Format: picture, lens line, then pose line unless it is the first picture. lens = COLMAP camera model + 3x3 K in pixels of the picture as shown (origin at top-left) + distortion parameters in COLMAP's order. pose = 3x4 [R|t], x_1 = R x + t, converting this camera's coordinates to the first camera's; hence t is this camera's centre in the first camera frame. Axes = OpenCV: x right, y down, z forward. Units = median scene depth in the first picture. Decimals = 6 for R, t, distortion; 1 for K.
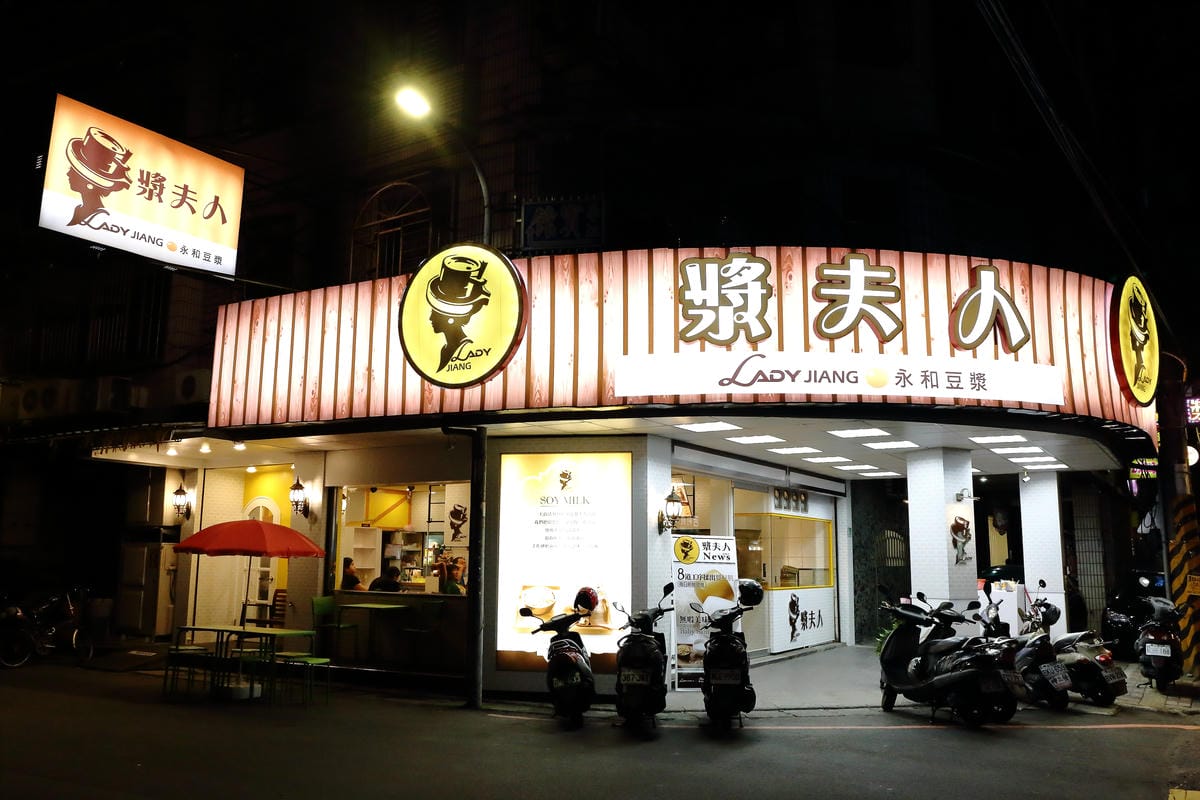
lens RADIAL K [[1008.6, 0, 600.0], [0, 1008.6, 400.0], [0, 0, 1]] dist [-0.007769, 0.075744]
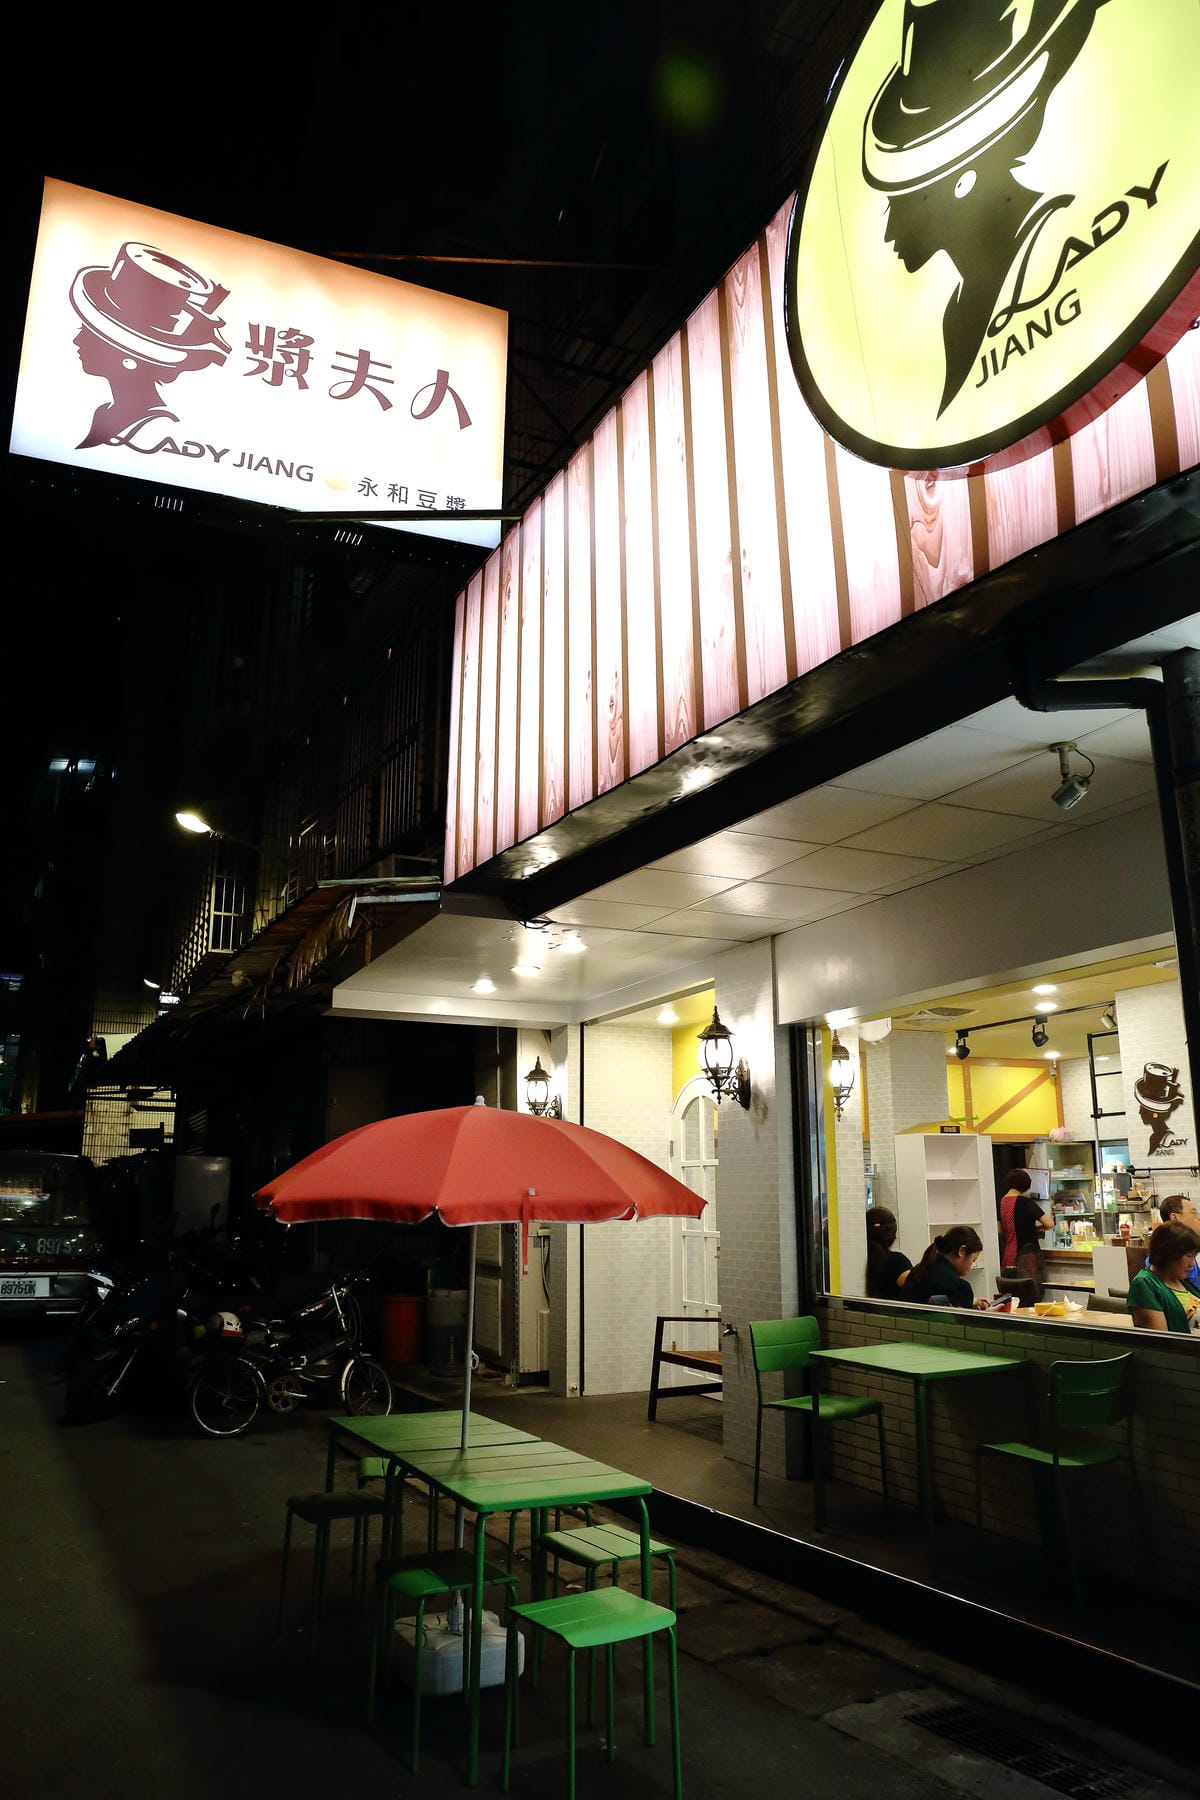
lens RADIAL K [[1229.0, 0, 598.1], [0, 1229.0, 920.7], [0, 0, 1]] dist [-0.120269, 0.091869]
pose [[0.835102, -0.138134, -0.532469, -0.085499], [0.103523, 0.990128, -0.094499, 0.094837], [0.540266, 0.023794, 0.841158, 0.645382]]
